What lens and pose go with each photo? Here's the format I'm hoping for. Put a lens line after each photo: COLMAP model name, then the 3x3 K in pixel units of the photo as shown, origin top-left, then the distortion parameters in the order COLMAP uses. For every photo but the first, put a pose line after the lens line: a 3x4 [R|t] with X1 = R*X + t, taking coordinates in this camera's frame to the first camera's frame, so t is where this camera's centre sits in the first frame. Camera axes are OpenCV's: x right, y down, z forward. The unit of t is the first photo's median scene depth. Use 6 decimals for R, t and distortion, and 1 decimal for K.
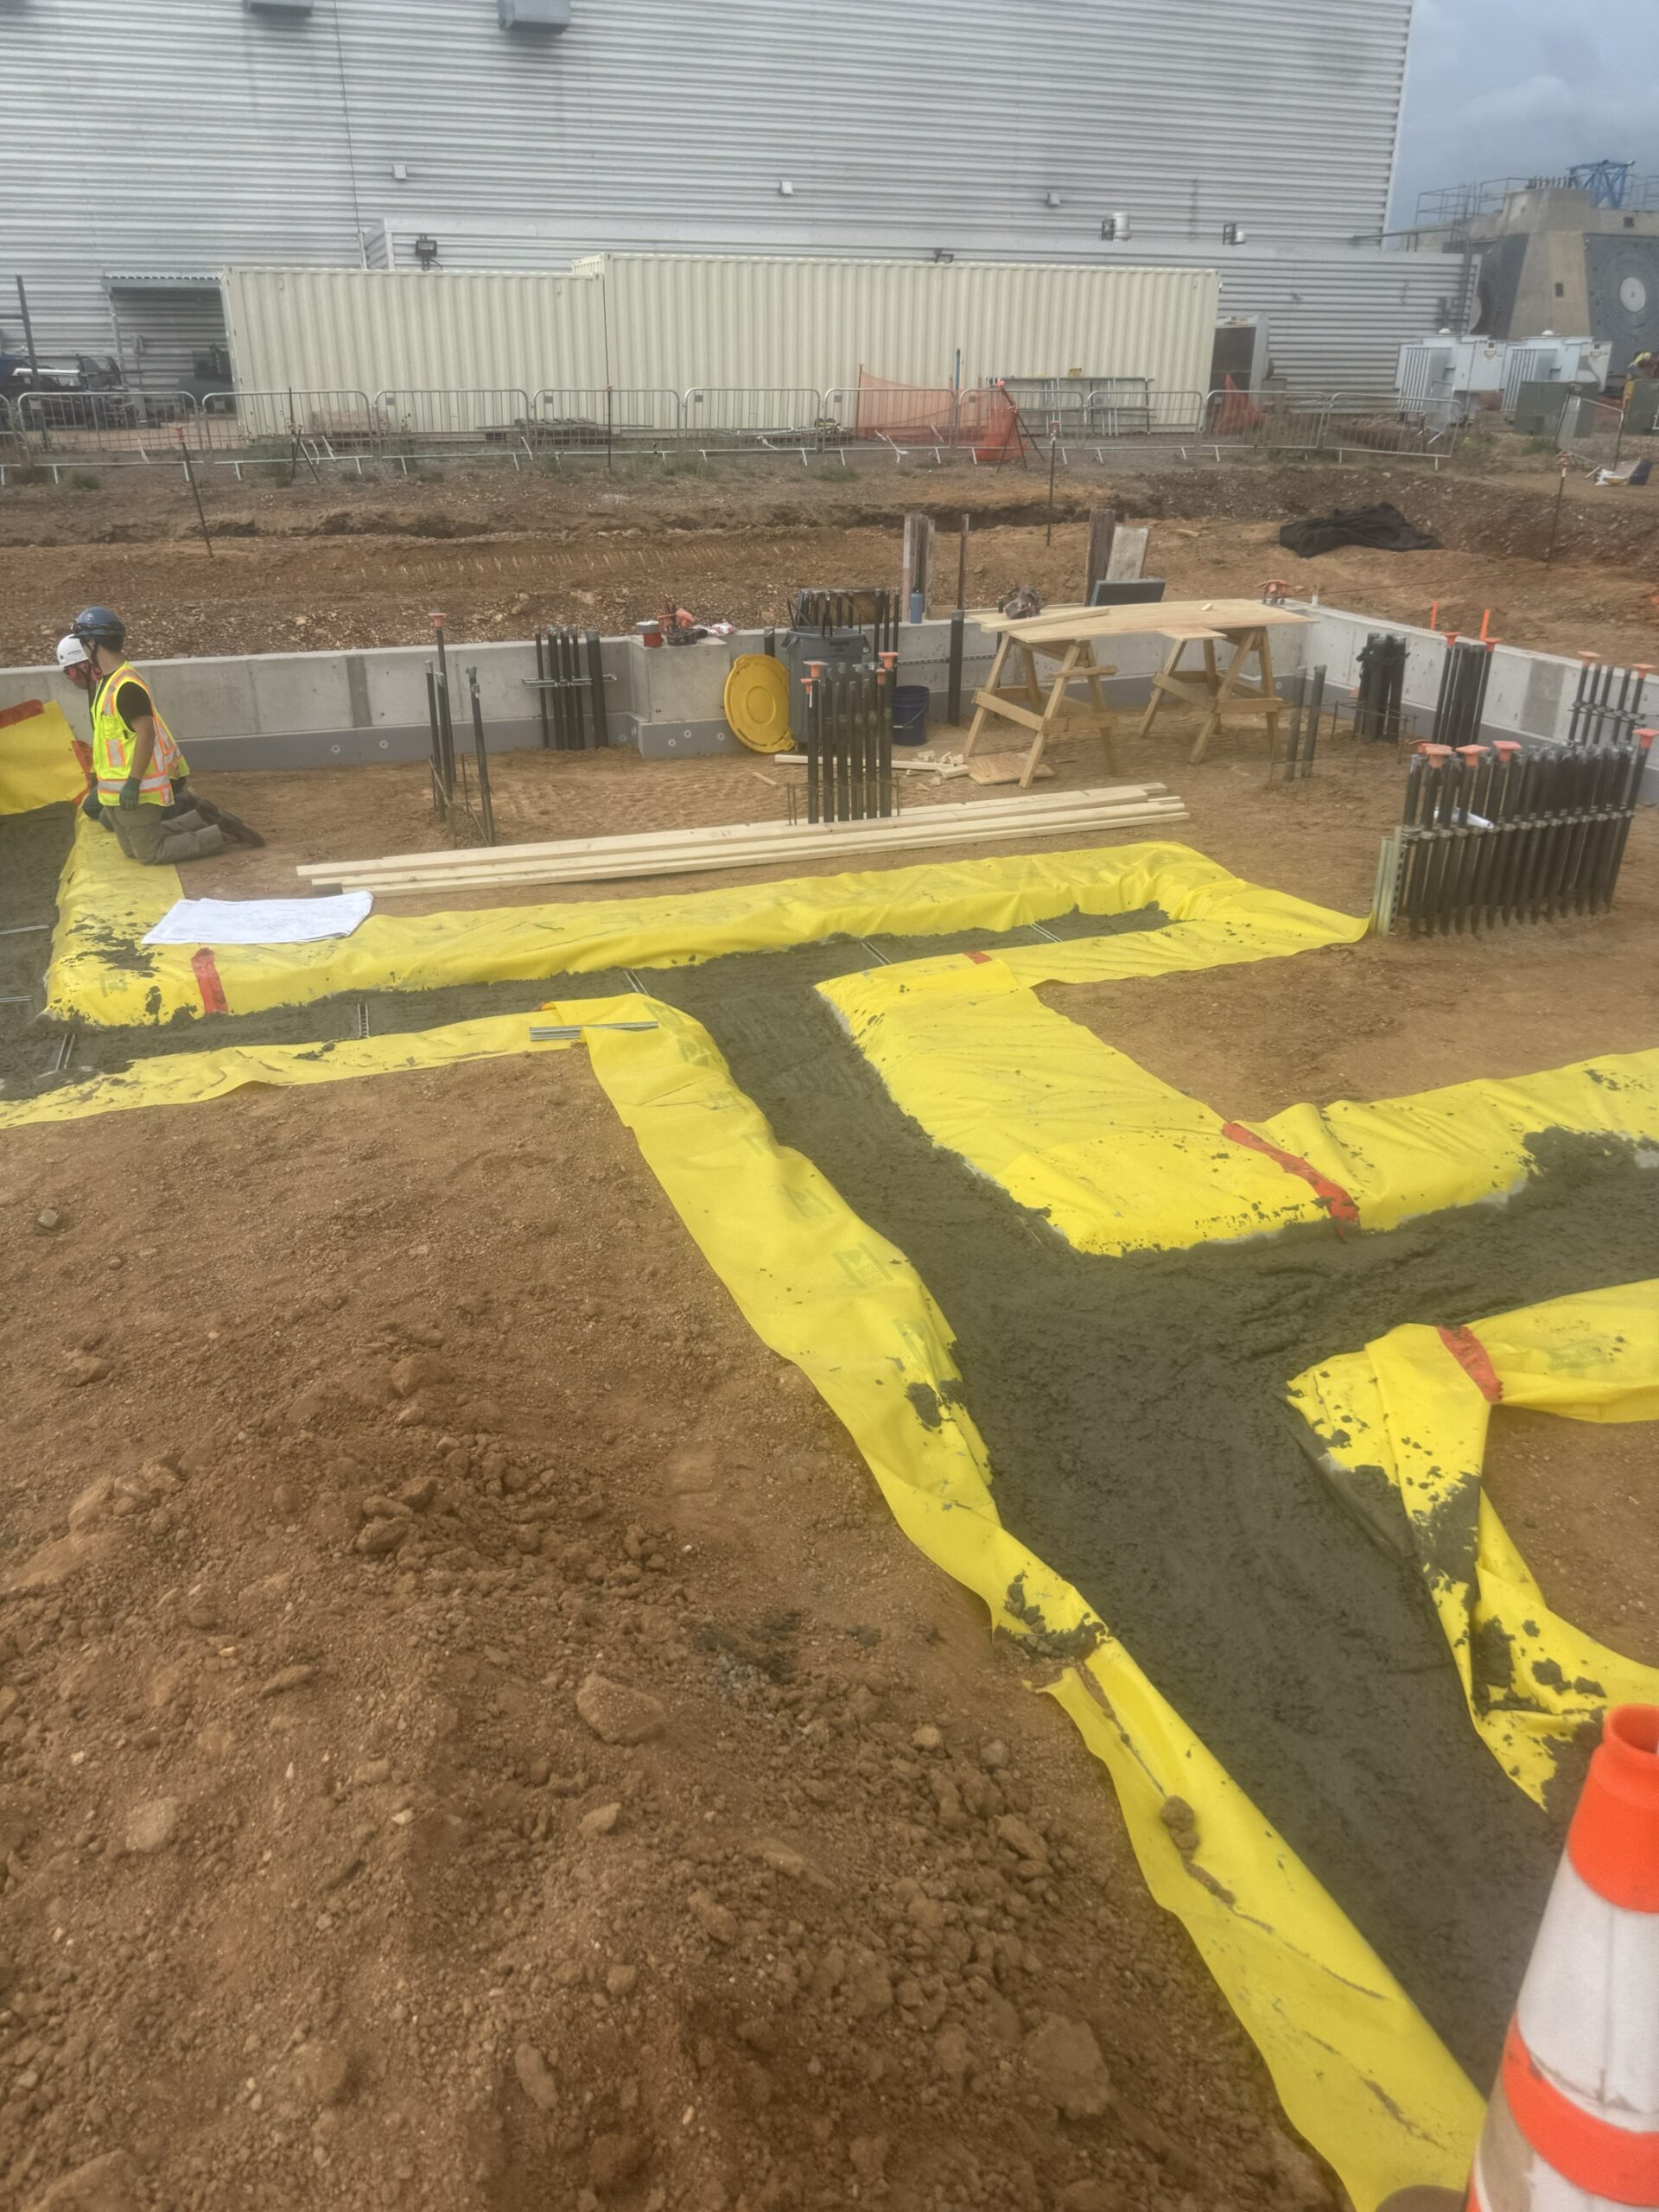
lens RADIAL K [[1550.0, 0, 829.5], [0, 1550.0, 1106.0], [0, 0, 1]] dist [0.062309, -0.193196]
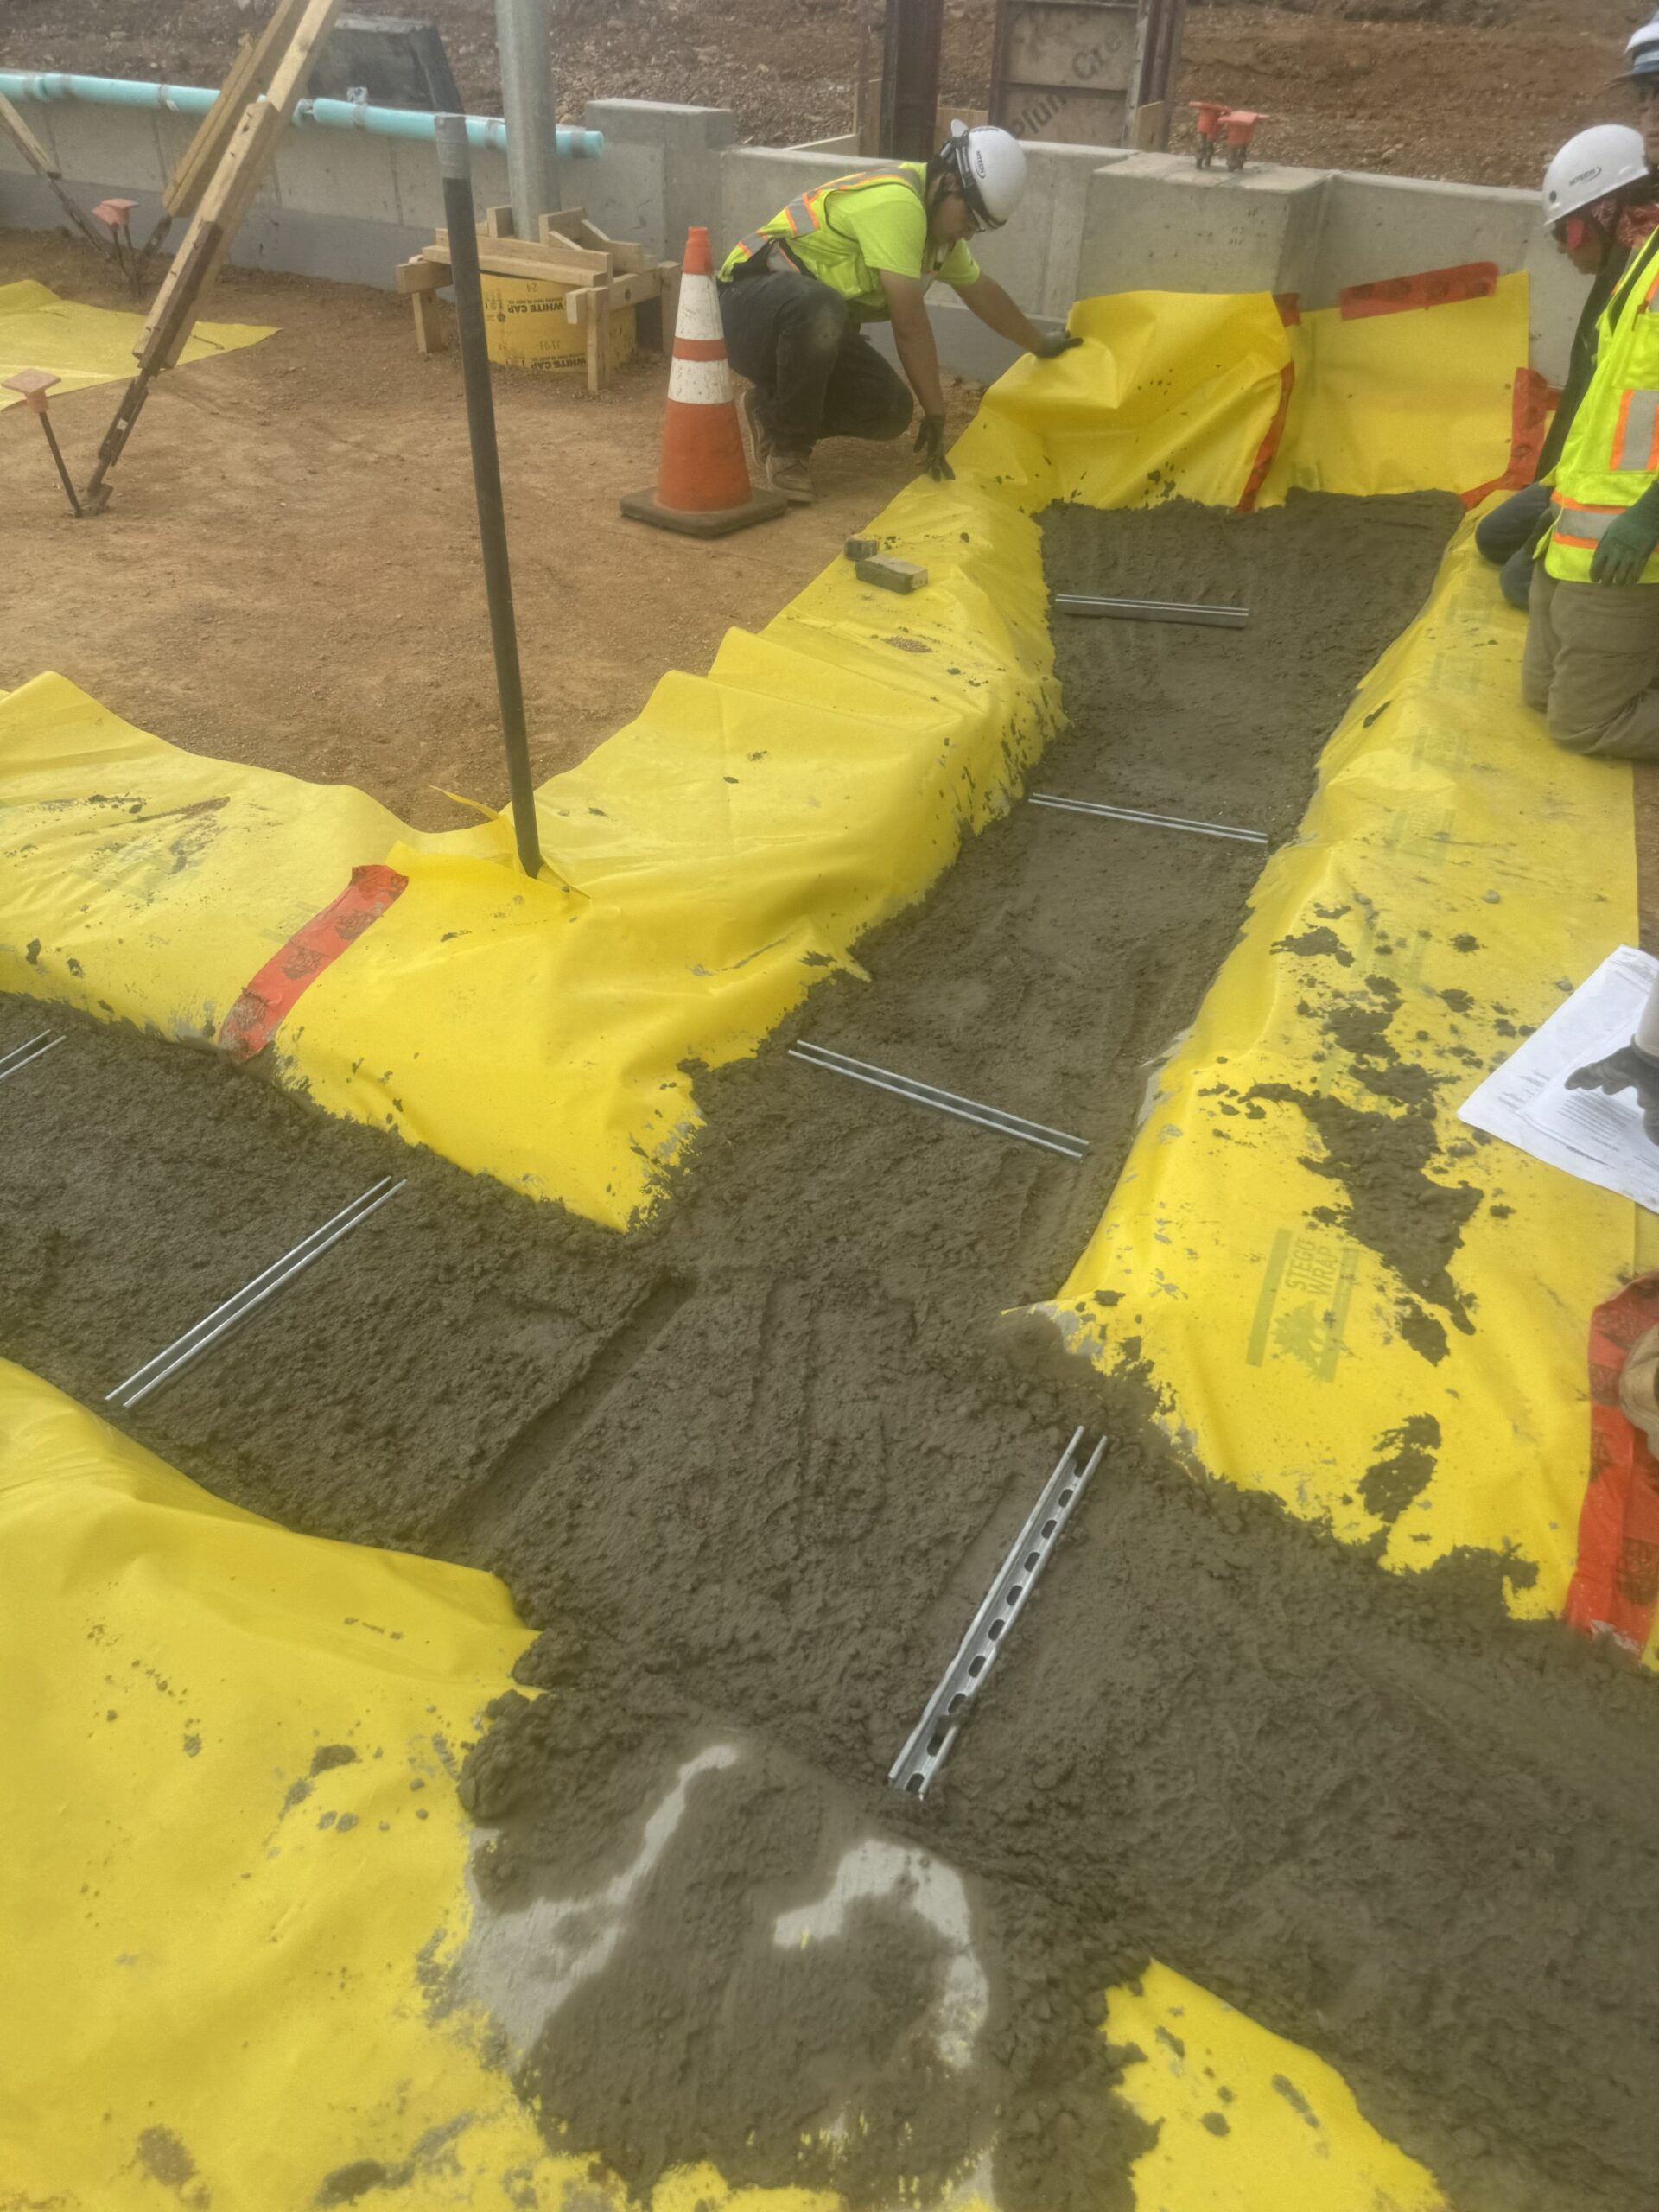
lens RADIAL K [[1570.7, 0, 787.4], [0, 1570.7, 1100.2], [0, 0, 1]] dist [0.021940, -0.001878]
pose [[0.664193, 0.454777, -0.593318, -0.343208], [-0.326538, 0.890447, 0.316981, -0.161506], [0.672474, -0.016796, 0.739930, 0.673371]]
